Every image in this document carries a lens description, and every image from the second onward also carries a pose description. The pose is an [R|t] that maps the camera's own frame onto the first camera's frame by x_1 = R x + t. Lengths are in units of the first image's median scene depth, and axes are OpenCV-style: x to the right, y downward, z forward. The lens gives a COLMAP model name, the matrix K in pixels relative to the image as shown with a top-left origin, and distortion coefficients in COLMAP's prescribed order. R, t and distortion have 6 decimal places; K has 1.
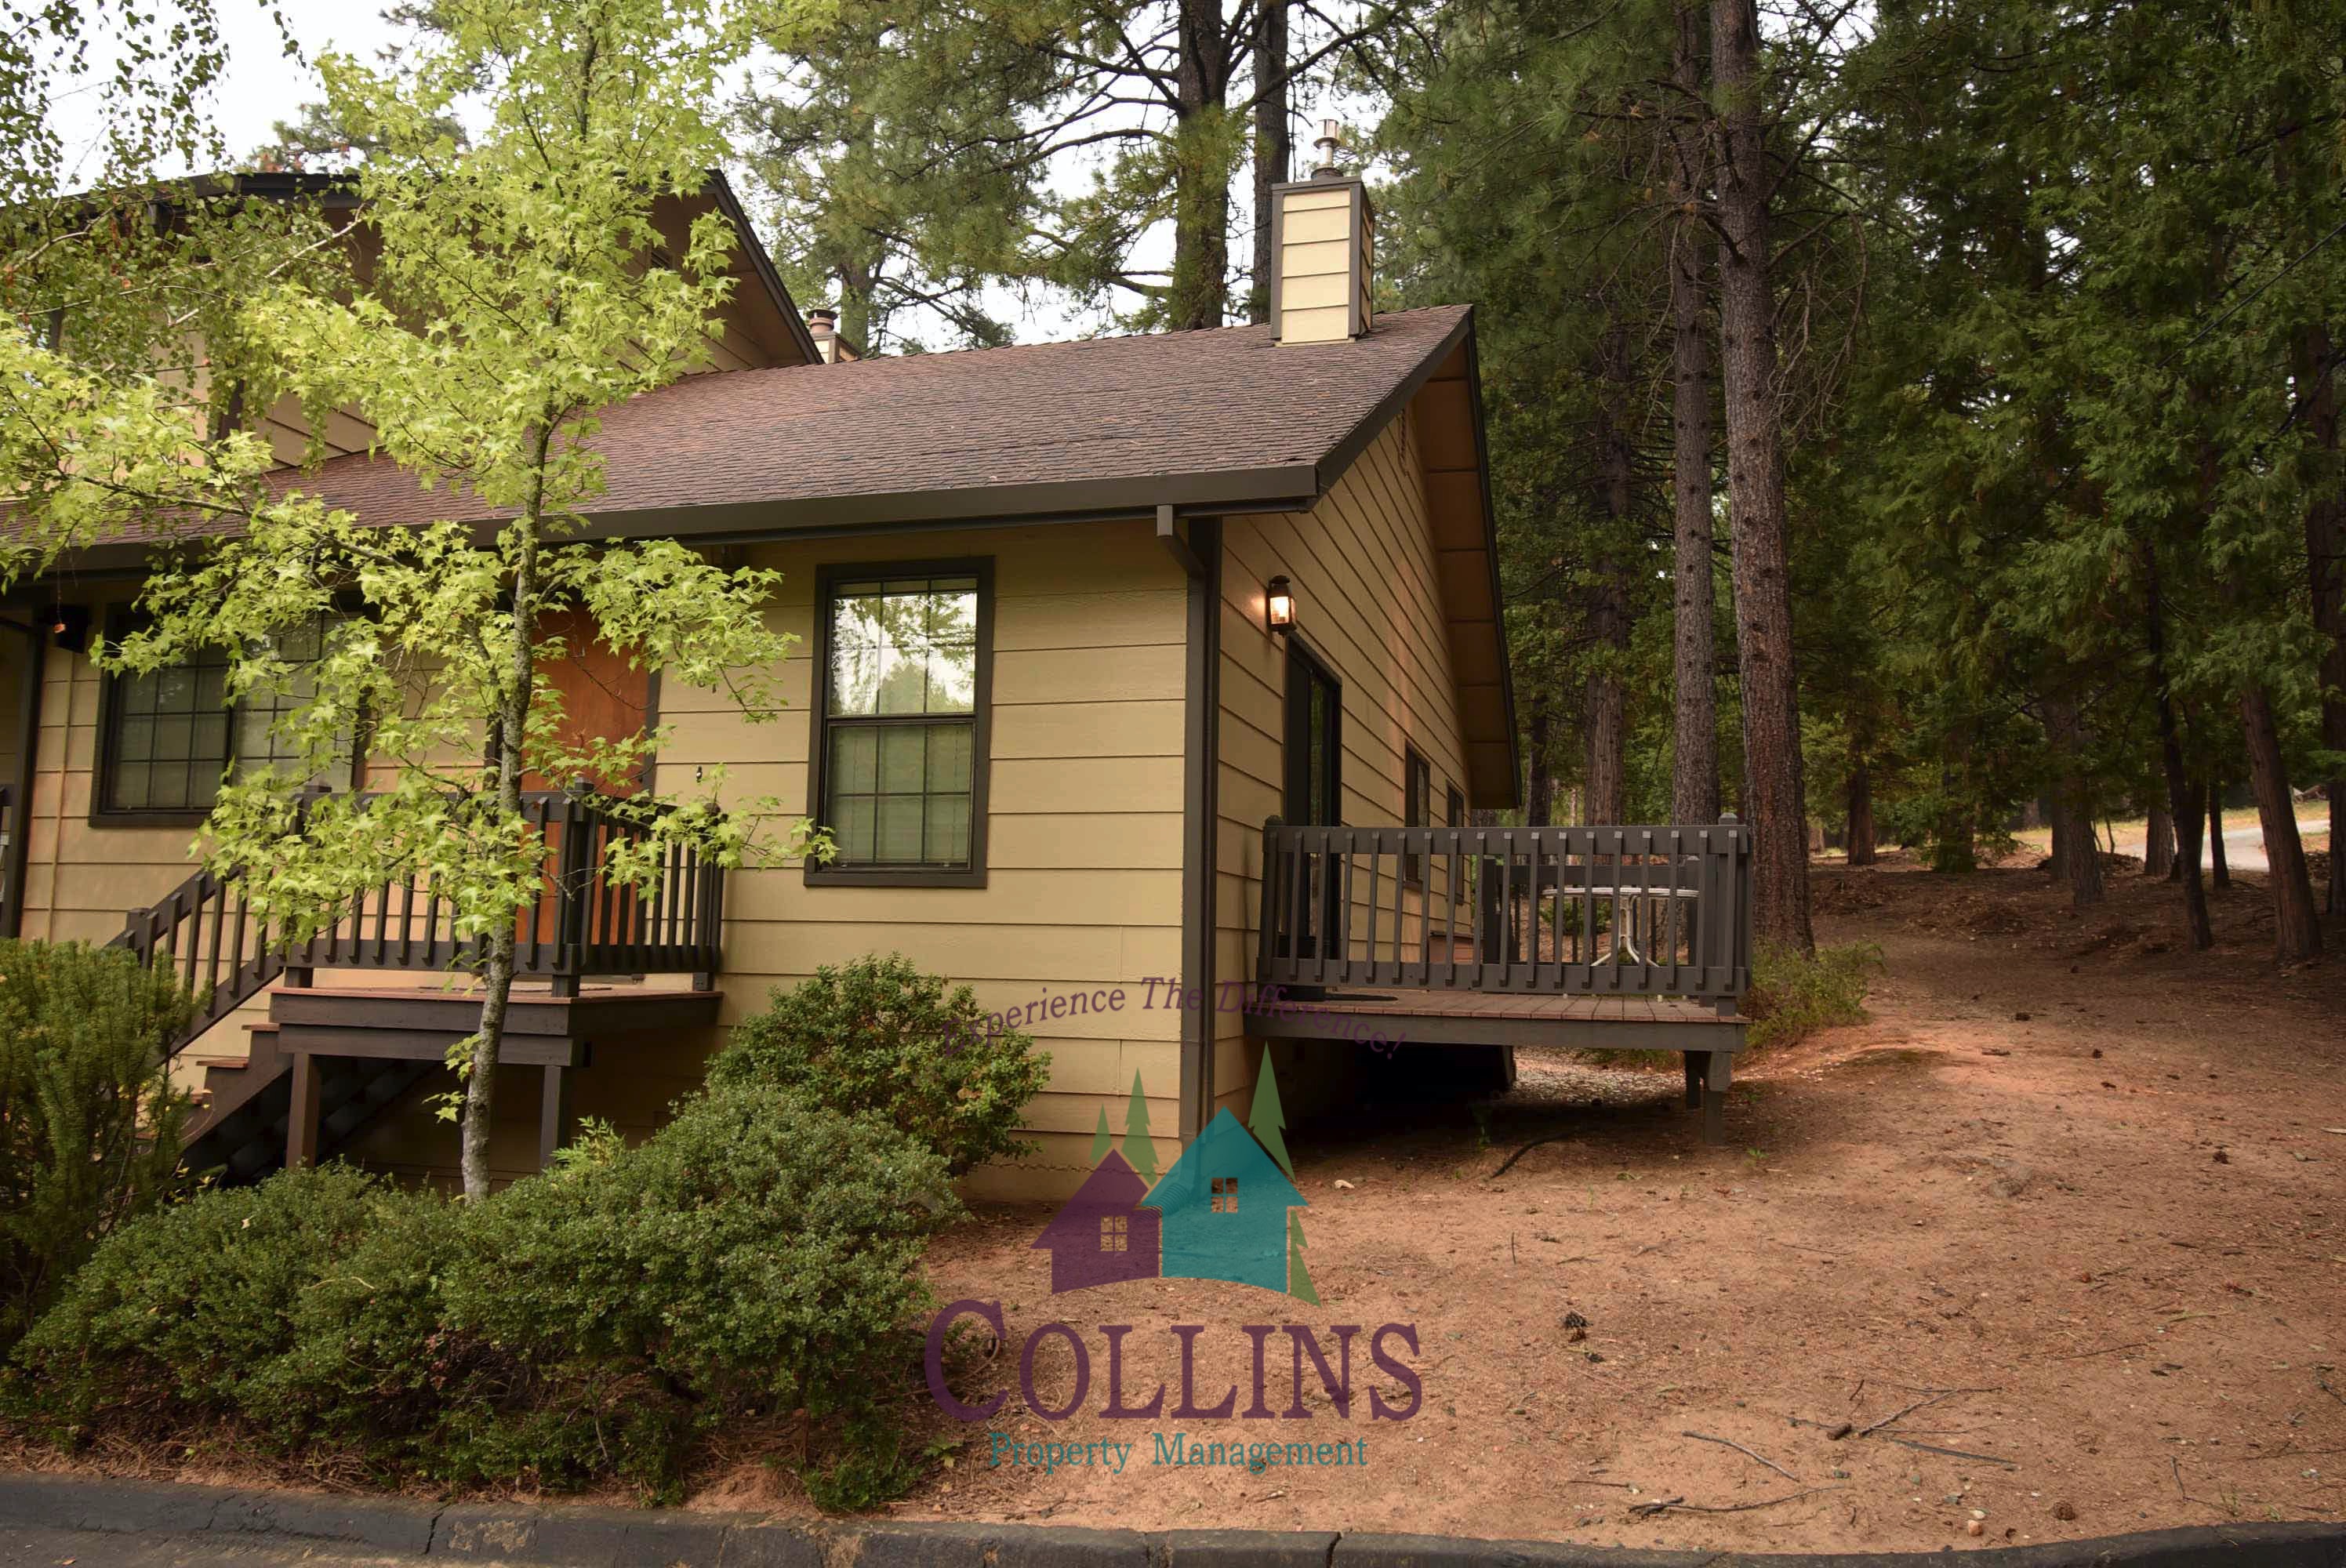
lens RADIAL K [[1629.2, 0, 1173.0], [0, 1629.2, 784.0], [0, 0, 1]] dist [-0.000511, -0.000174]
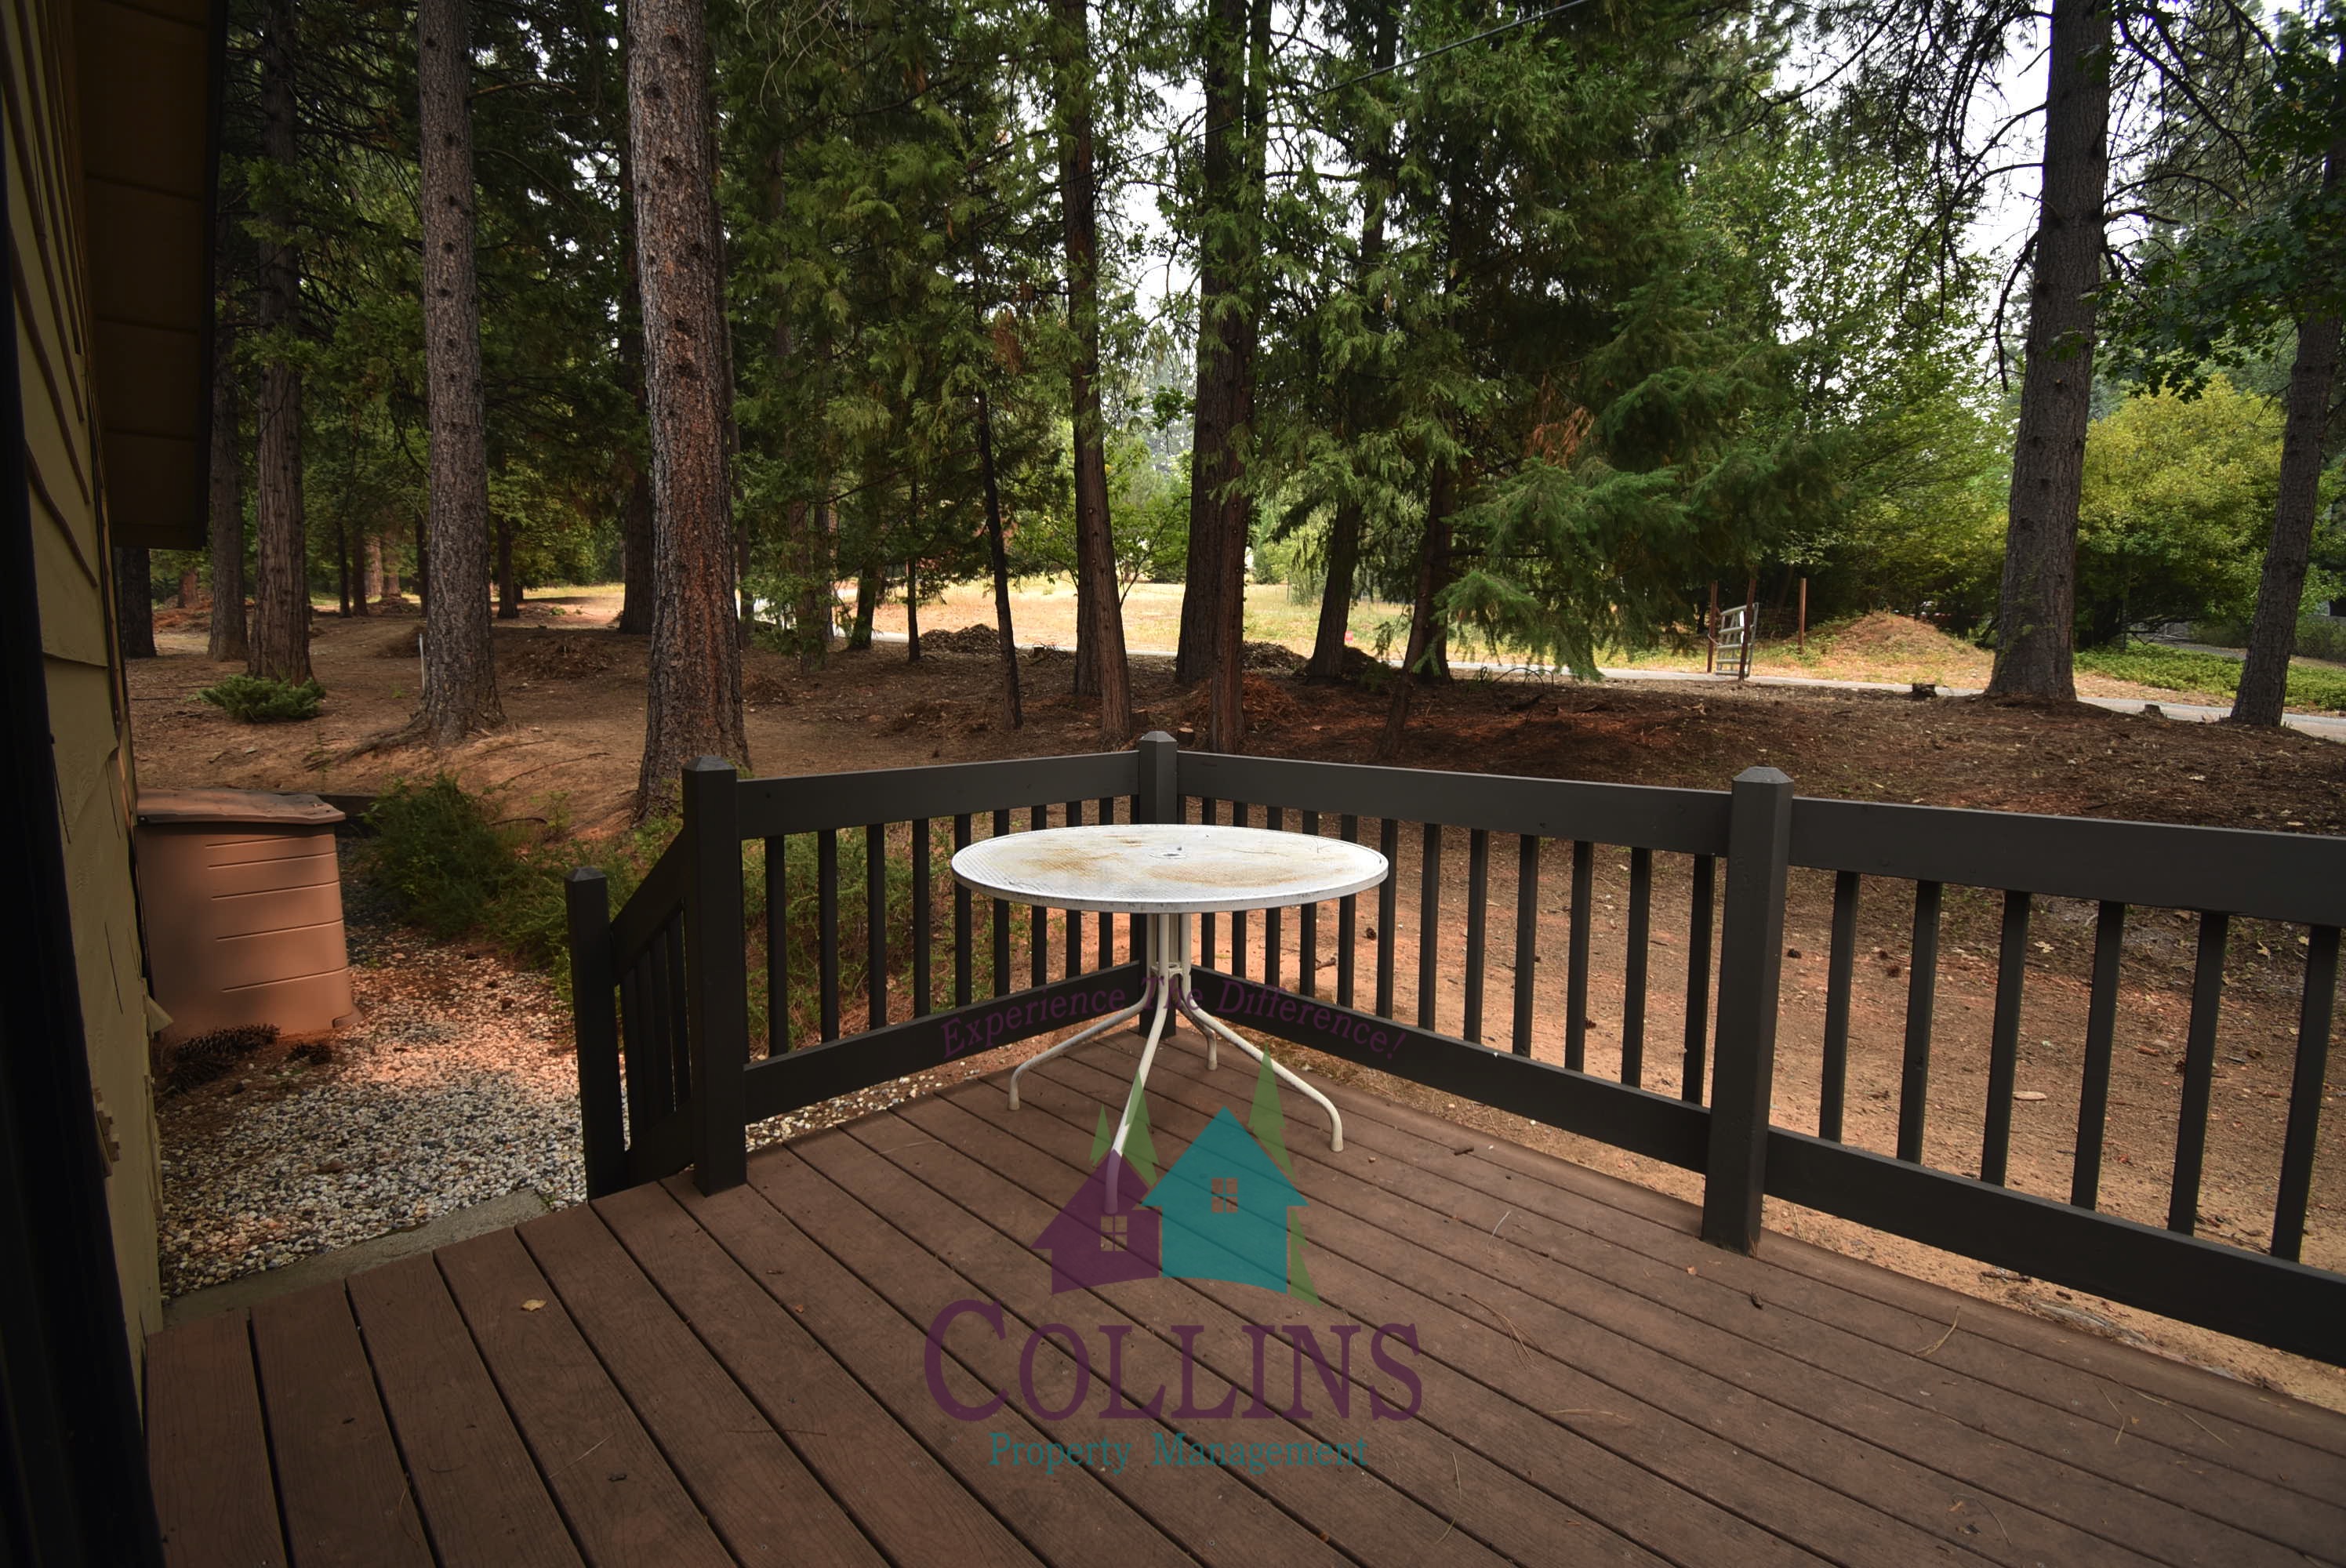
lens RADIAL K [[1016.7, 0, 1173.0], [0, 1016.7, 784.0], [0, 0, 1]] dist [-0.000628, -0.000152]
pose [[0.490812, -0.105933, 0.864801, 0.054062], [-0.089017, 0.981290, 0.170723, 0.006302], [-0.866706, -0.160775, 0.472199, 0.562609]]
